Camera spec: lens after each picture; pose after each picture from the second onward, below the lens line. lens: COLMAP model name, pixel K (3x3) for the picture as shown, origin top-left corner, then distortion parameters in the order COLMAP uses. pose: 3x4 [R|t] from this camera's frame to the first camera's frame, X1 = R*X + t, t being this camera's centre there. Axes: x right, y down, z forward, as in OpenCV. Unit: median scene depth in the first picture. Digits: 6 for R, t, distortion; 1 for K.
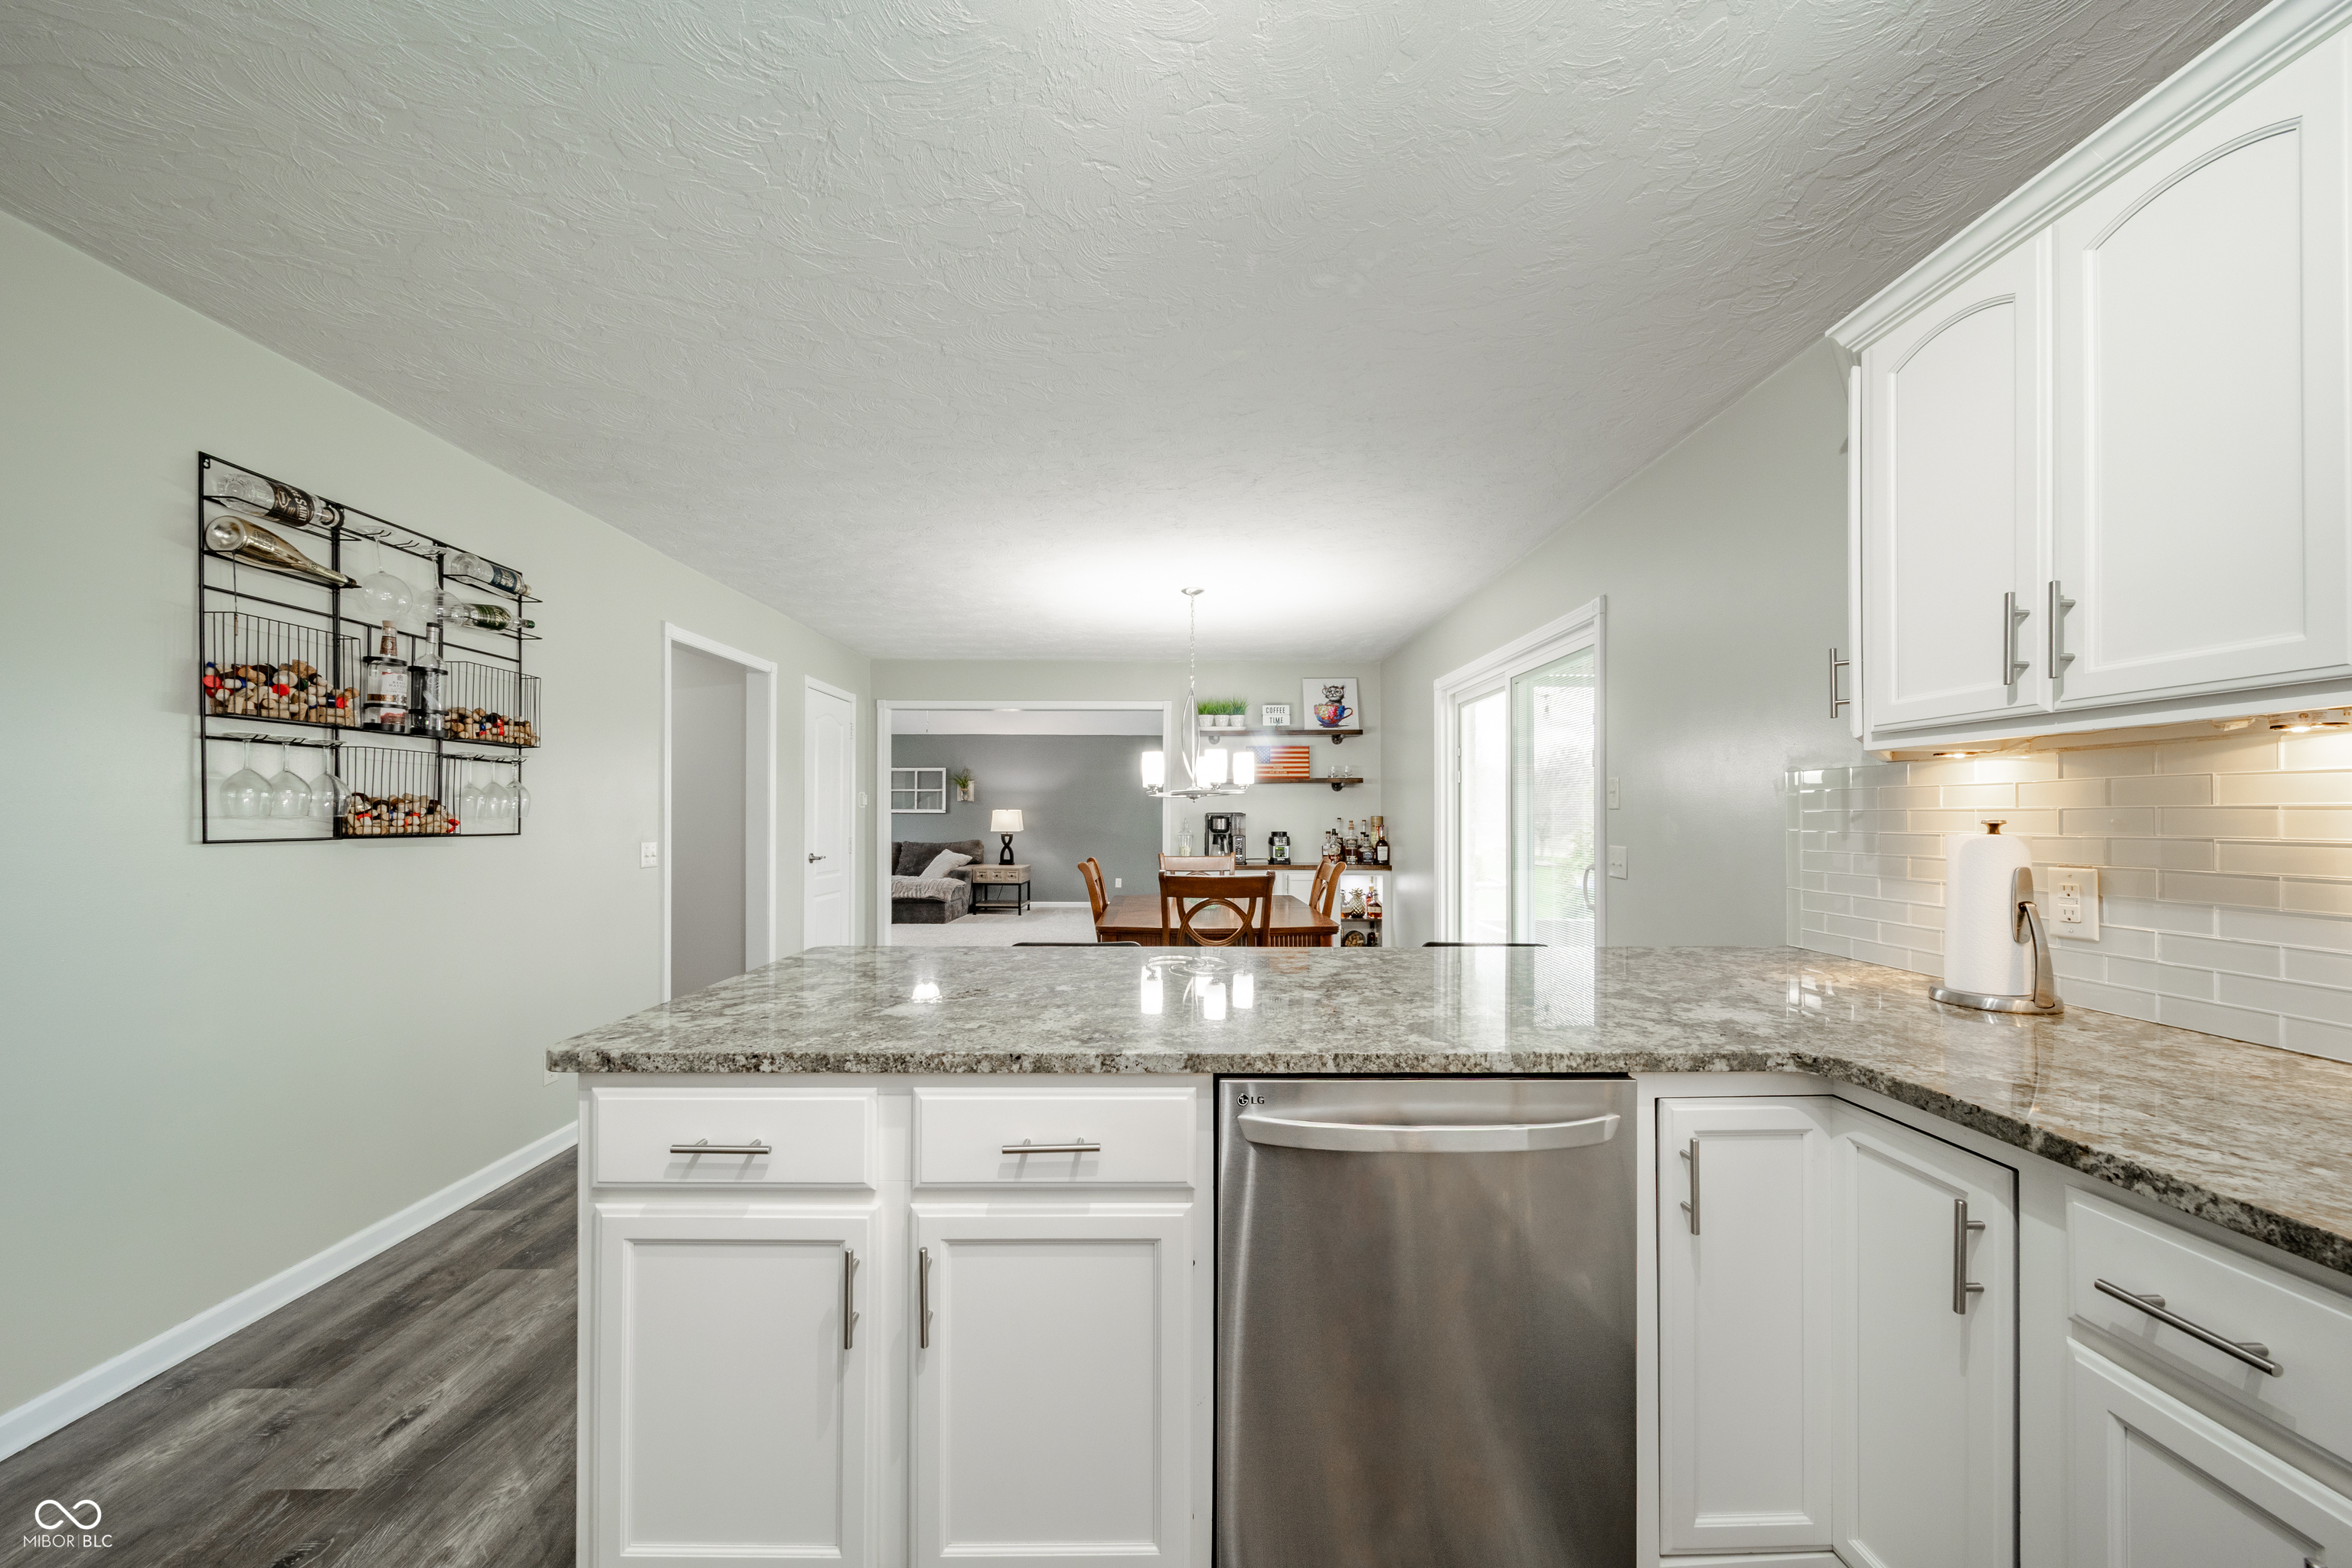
lens RADIAL K [[828.5, 0, 1183.7], [0, 828.5, 812.8], [0, 0, 1]] dist [0.000489, -0.000158]
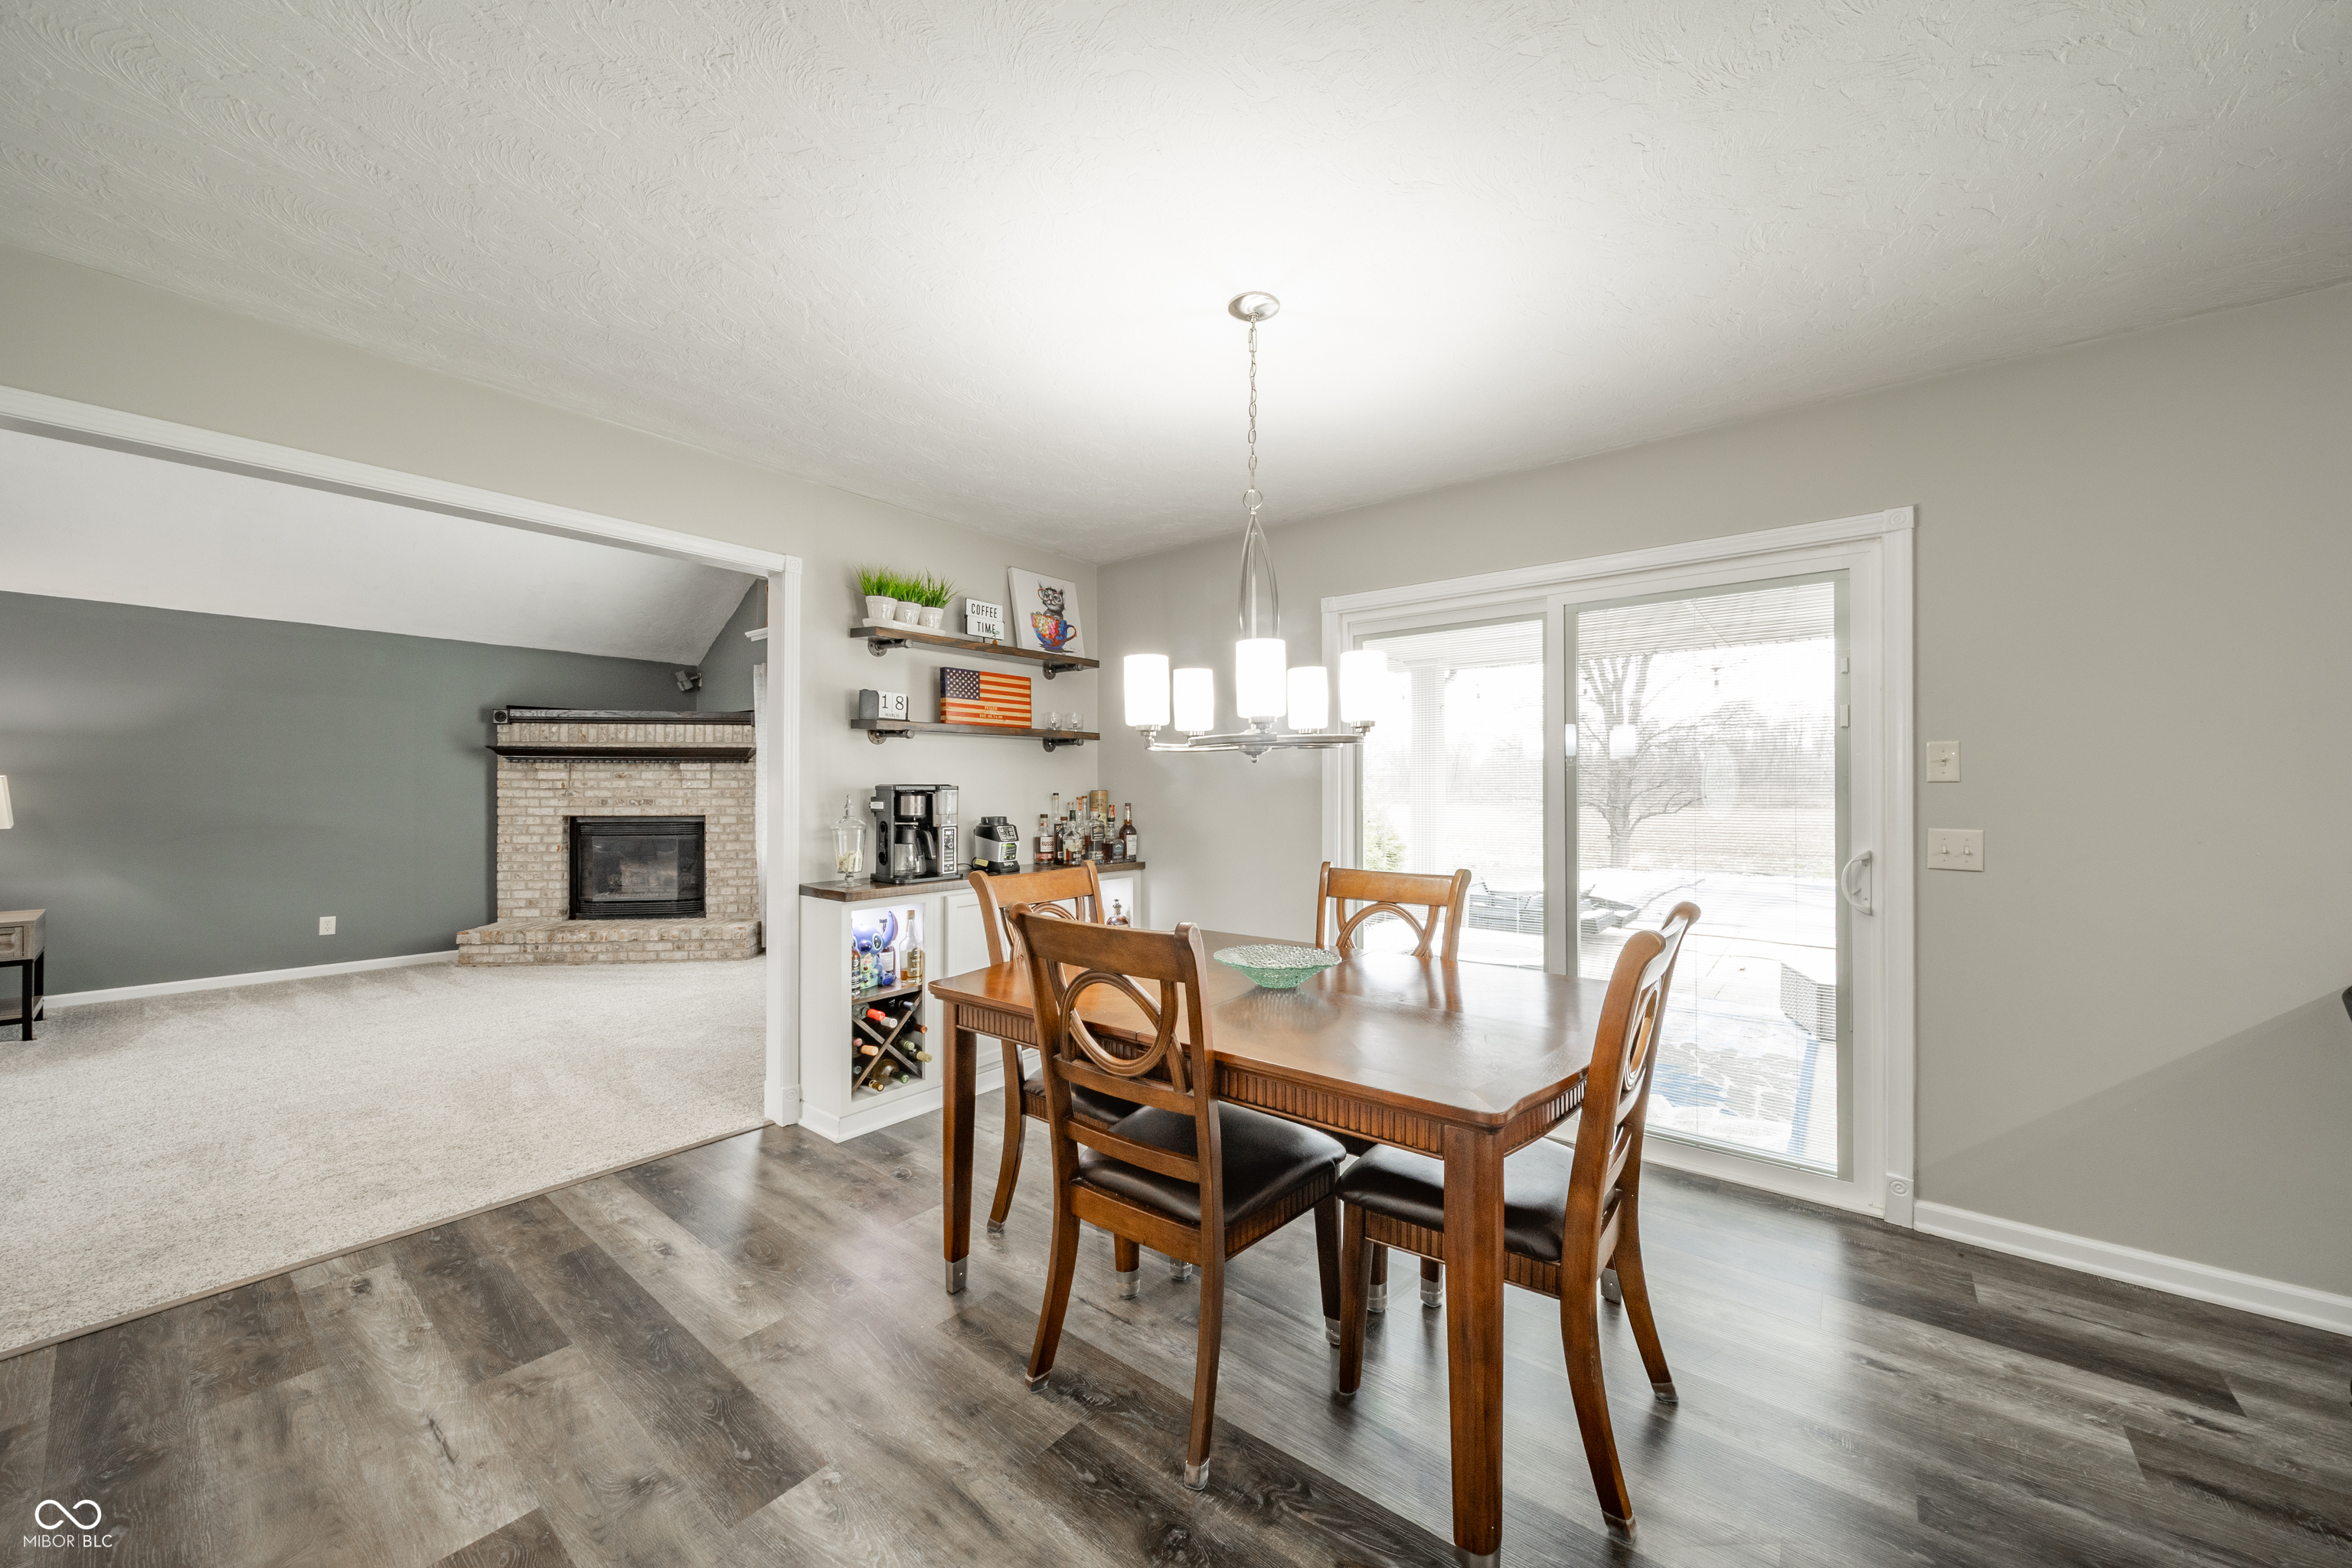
lens RADIAL K [[846.3, 0, 1183.4], [0, 846.3, 788.4], [0, 0, 1]] dist [0.000736, -0.000017]
pose [[0.629601, -0.000411, 0.776919, -0.949030], [-0.002557, 0.999993, 0.002600, 0.002466], [-0.776915, -0.003624, 0.629596, 1.810946]]
